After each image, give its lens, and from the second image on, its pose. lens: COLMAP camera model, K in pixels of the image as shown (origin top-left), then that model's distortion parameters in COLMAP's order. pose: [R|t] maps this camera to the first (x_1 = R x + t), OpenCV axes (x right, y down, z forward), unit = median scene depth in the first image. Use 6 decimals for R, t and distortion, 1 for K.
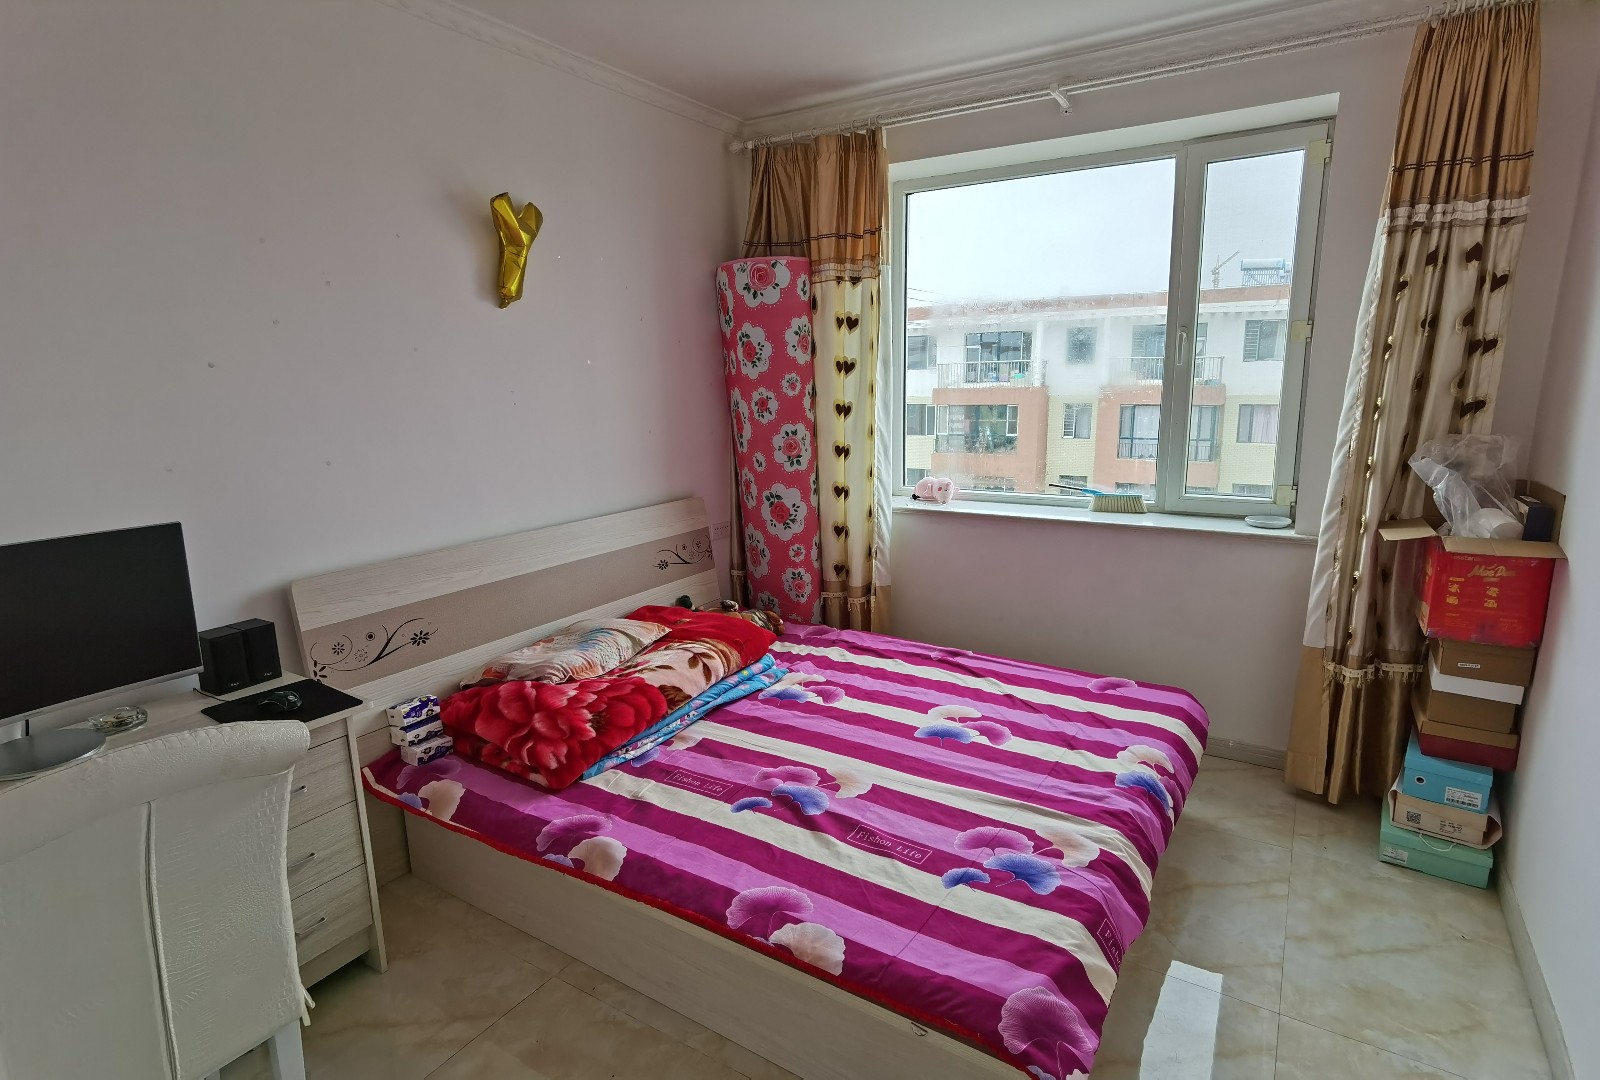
lens RADIAL K [[820.5, 0, 810.5], [0, 820.5, 546.1], [0, 0, 1]] dist [0.015134, -0.001414]
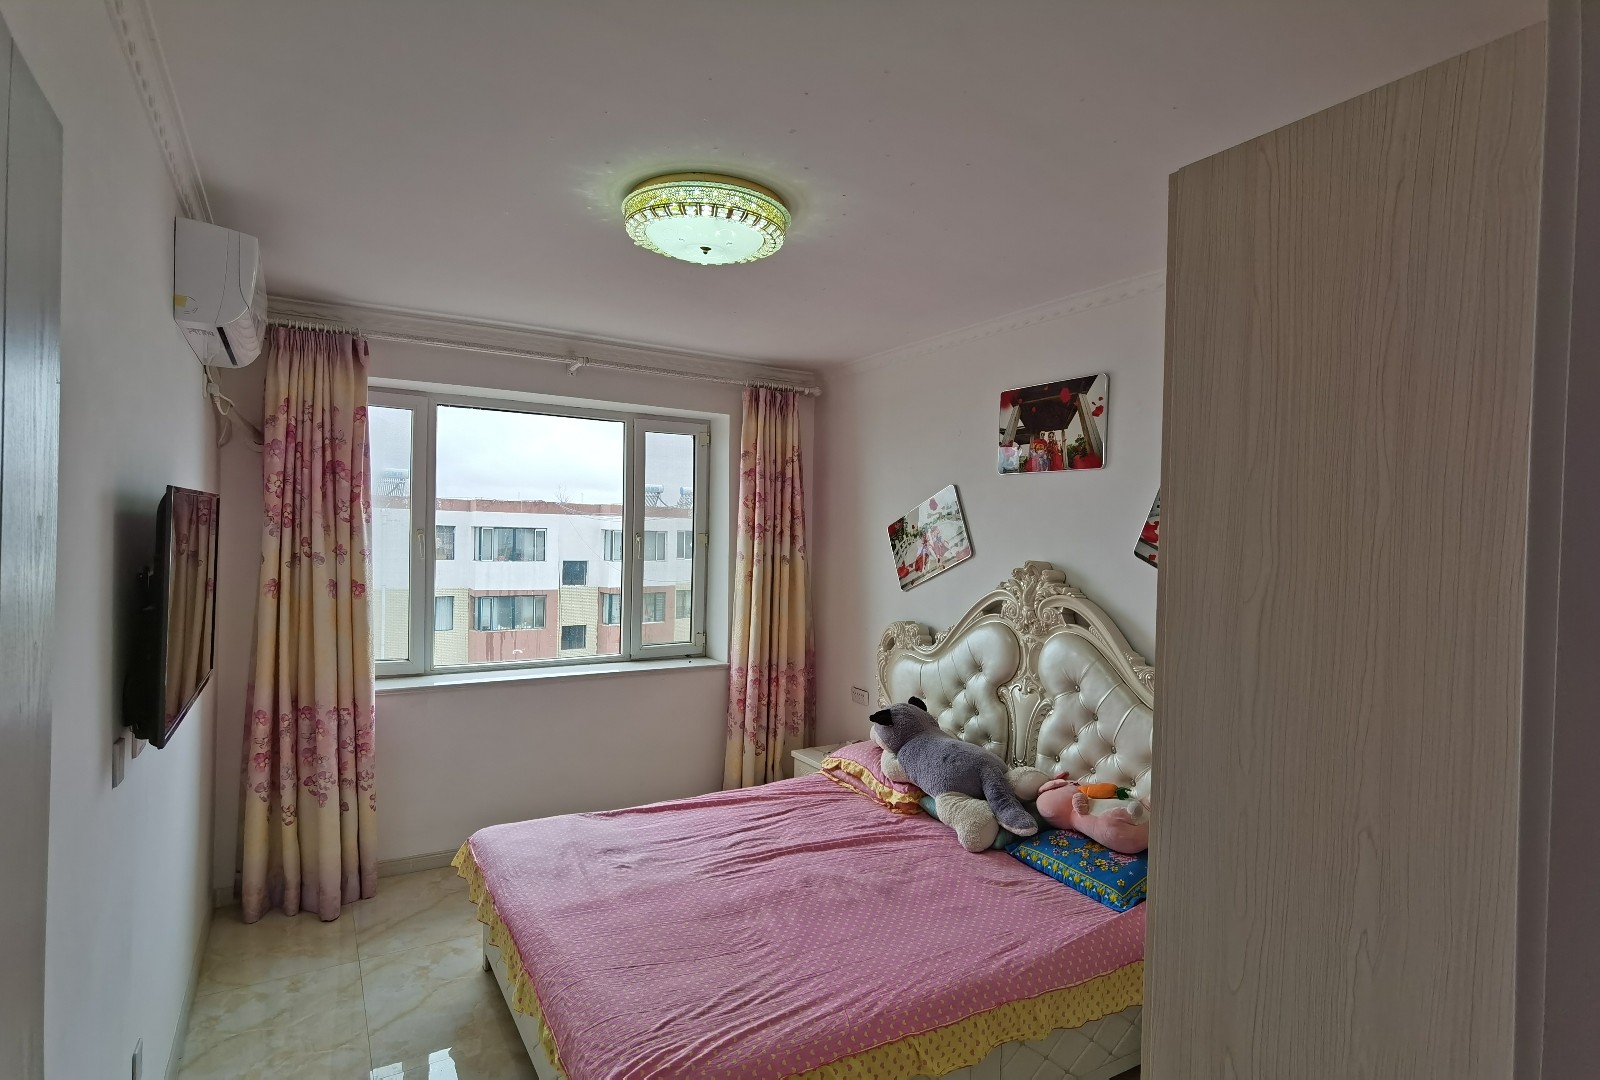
lens RADIAL K [[820.5, 0, 810.5], [0, 820.5, 546.1], [0, 0, 1]] dist [0.015134, -0.001414]
pose [[0.434714, 0.045110, 0.899438, -0.746154], [0.169069, 0.976899, -0.130709, 0.003085], [-0.884556, 0.208888, 0.417045, 0.121184]]
